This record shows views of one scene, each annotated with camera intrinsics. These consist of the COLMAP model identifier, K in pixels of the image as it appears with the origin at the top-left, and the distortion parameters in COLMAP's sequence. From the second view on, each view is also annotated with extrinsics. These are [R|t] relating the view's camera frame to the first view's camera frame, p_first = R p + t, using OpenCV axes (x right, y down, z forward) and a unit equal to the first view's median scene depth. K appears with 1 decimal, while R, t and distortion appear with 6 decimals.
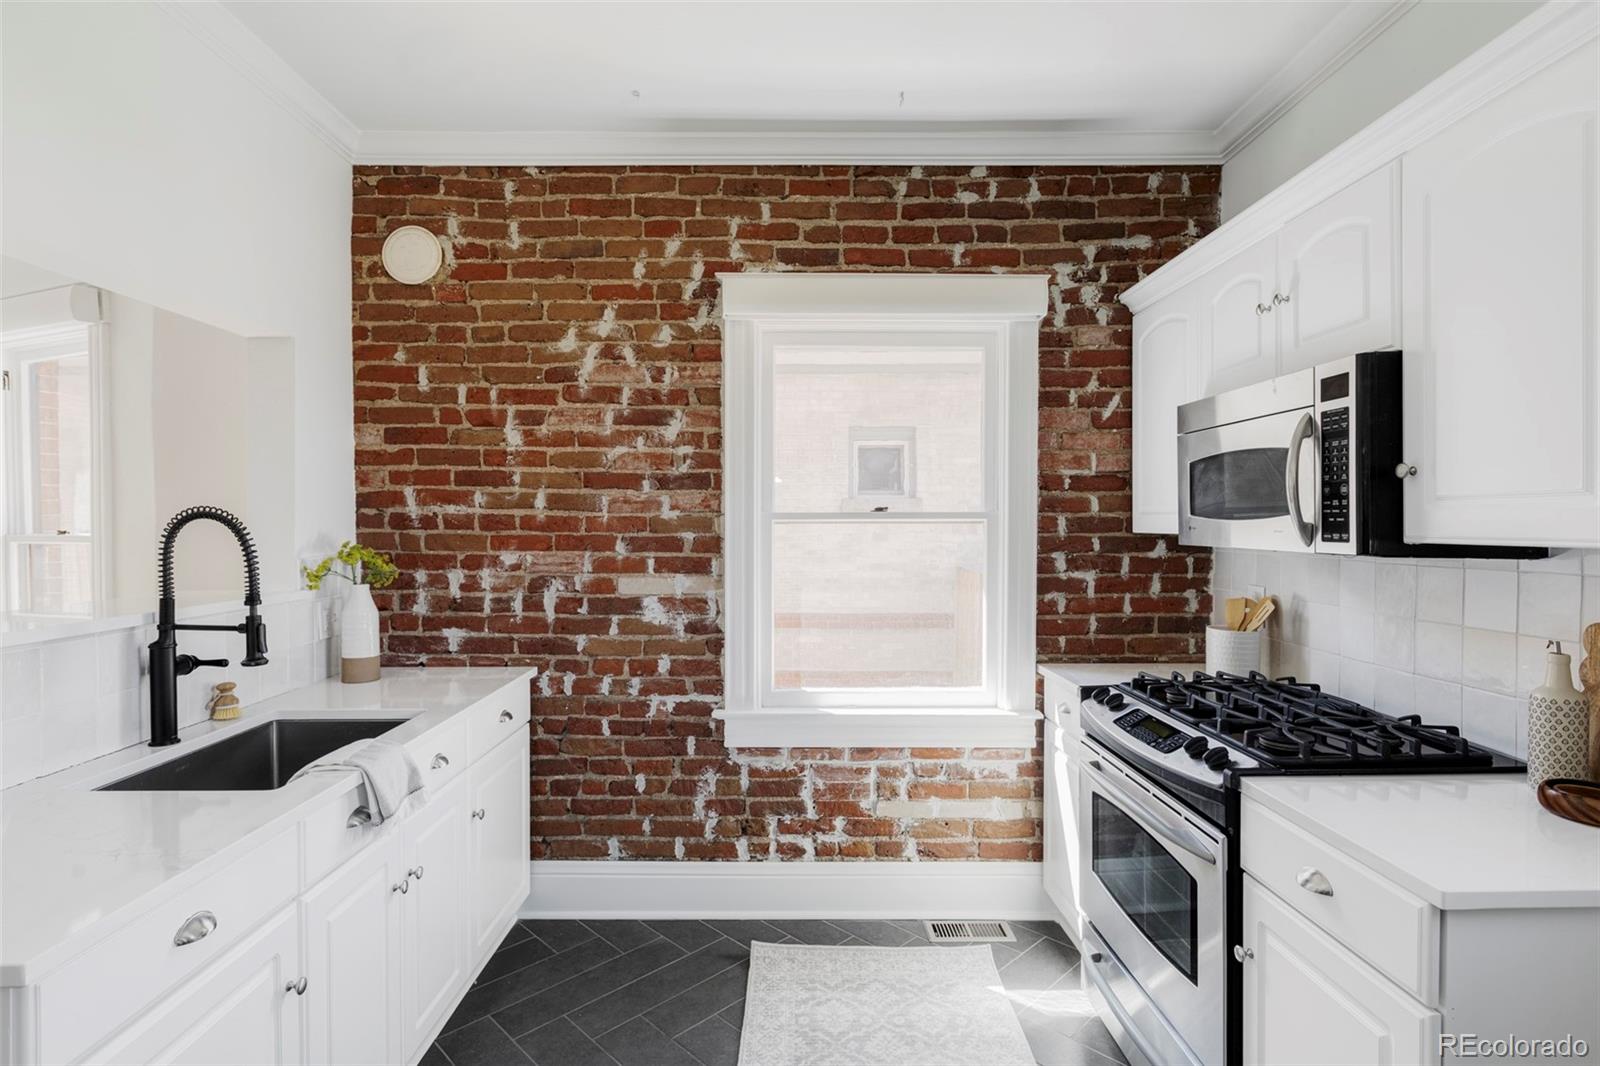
lens RADIAL K [[790.9, 0, 803.6], [0, 790.9, 531.5], [0, 0, 1]] dist [0.000939, -0.001985]
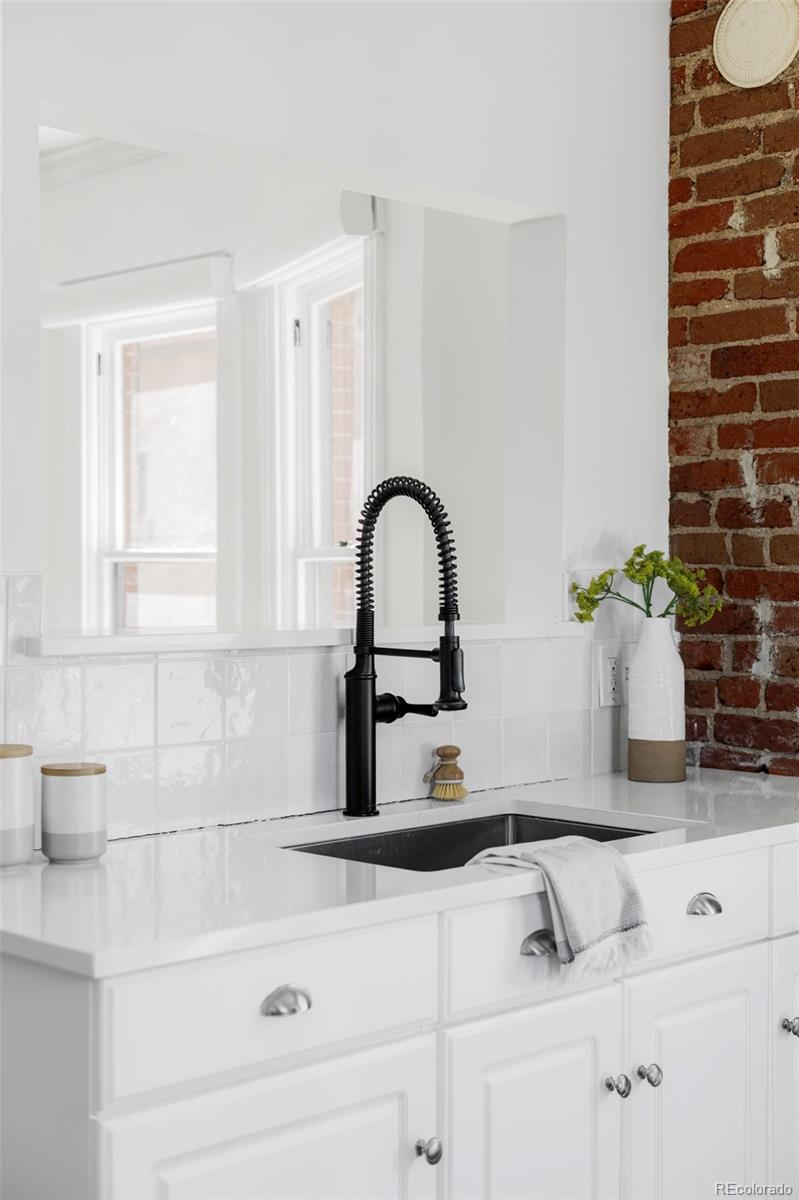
lens RADIAL K [[1745.2, 0, 397.7], [0, 1745.2, 605.5], [0, 0, 1]] dist [0.048975, 0.000000]
pose [[0.699651, 0.016027, -0.714305, 0.220371], [-0.009375, 0.999868, 0.013252, 0.039280], [0.714423, -0.002575, 0.699709, -0.049314]]
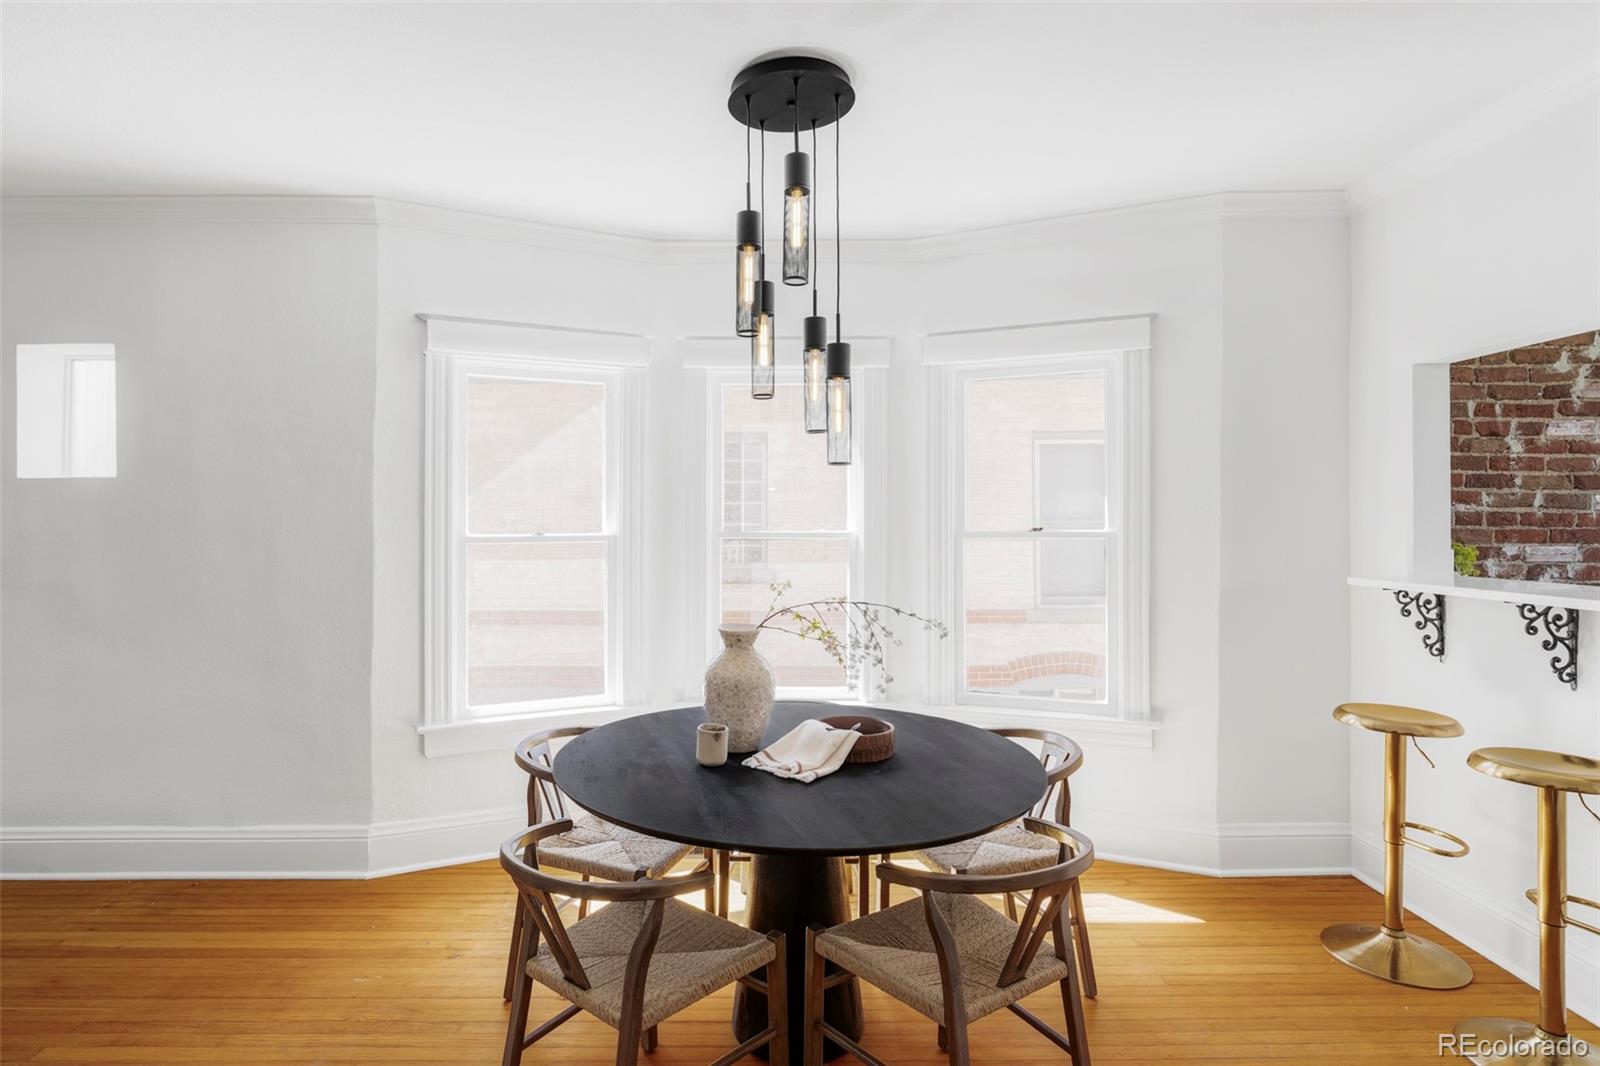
lens RADIAL K [[790.9, 0, 780.6], [0, 790.9, 512.9], [0, 0, 1]] dist [0.000939, -0.001985]
pose [[0.999946, -0.003954, -0.009637, -1.436275], [0.003766, 0.999803, -0.019465, -0.001781], [0.009712, 0.019428, 0.999764, -0.169677]]
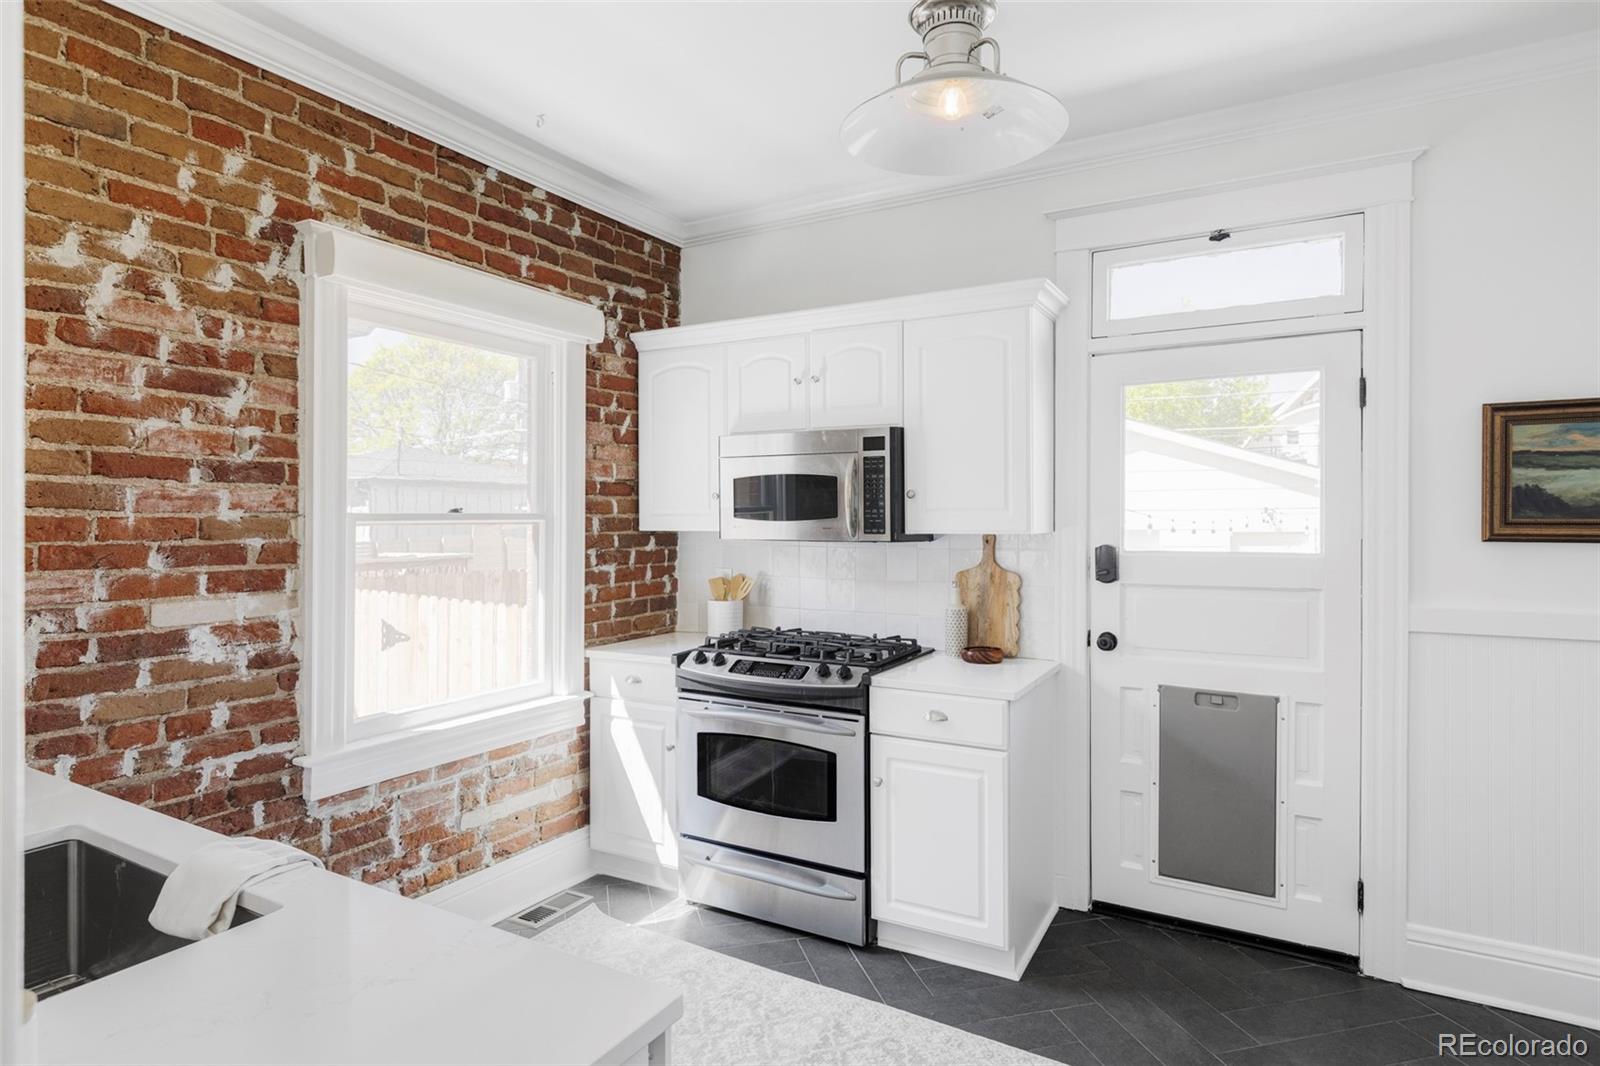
lens RADIAL K [[879.0, 0, 790.4], [0, 879.0, 518.8], [0, 0, 1]] dist [0.012831, -0.000762]
pose [[0.512831, -0.001252, 0.858489, -0.621448], [0.011963, 0.999912, -0.005688, -0.006604], [-0.858406, 0.013187, 0.512801, 0.107963]]
